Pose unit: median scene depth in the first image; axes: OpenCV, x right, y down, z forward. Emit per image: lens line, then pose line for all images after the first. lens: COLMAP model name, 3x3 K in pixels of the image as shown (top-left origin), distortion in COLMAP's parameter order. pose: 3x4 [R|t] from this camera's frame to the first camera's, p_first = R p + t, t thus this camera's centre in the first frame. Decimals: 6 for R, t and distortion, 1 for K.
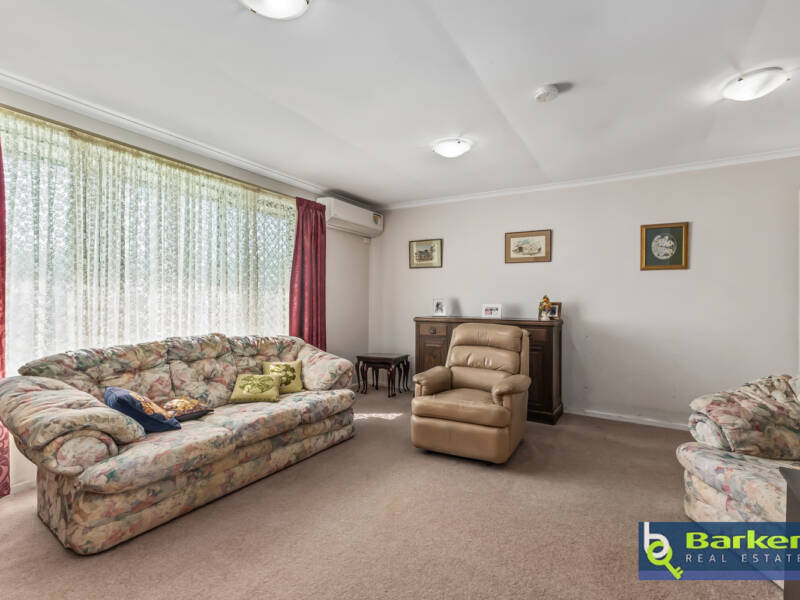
lens RADIAL K [[389.7, 0, 401.4], [0, 389.7, 298.8], [0, 0, 1]] dist [0.016928, -0.002957]
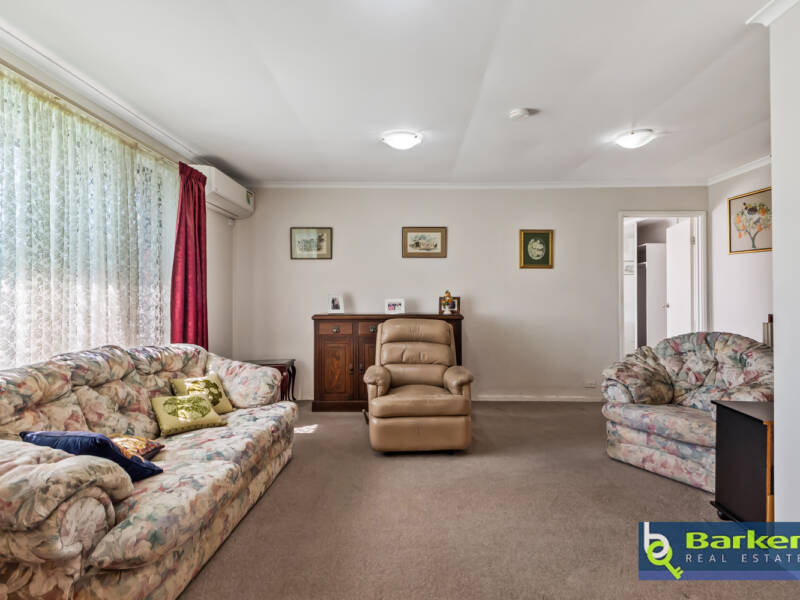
lens RADIAL K [[453.9, 0, 399.8], [0, 453.9, 294.6], [0, 0, 1]] dist [0.021033, -0.000661]
pose [[0.866753, -0.007188, 0.498685, -0.449369], [0.006180, 0.999974, 0.003672, -0.003252], [-0.498699, -0.000101, 0.866775, 0.018327]]
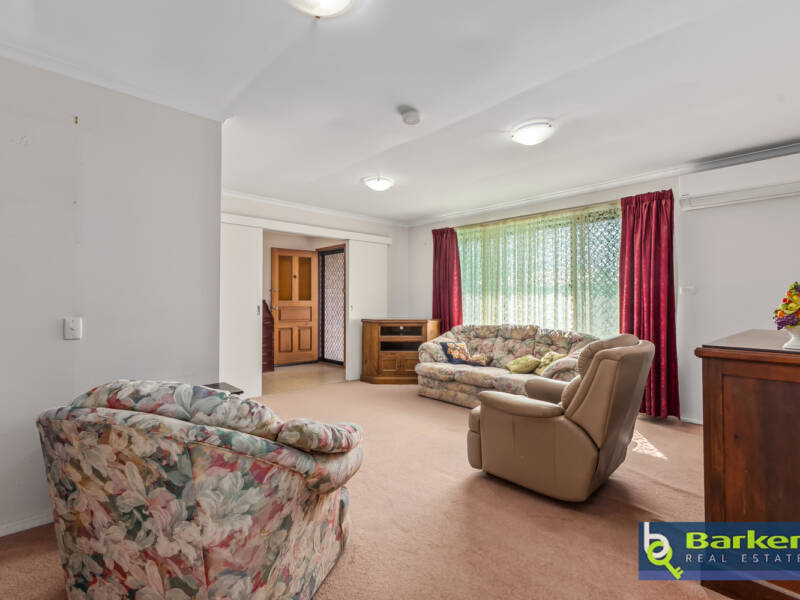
lens RADIAL K [[389.7, 0, 401.5], [0, 389.7, 299.9], [0, 0, 1]] dist [0.016928, -0.002957]
pose [[-0.270882, -0.007354, -0.962584, 1.100167], [-0.002227, 0.999973, -0.007013, 0.007439], [0.962610, 0.000244, -0.270891, 0.960105]]
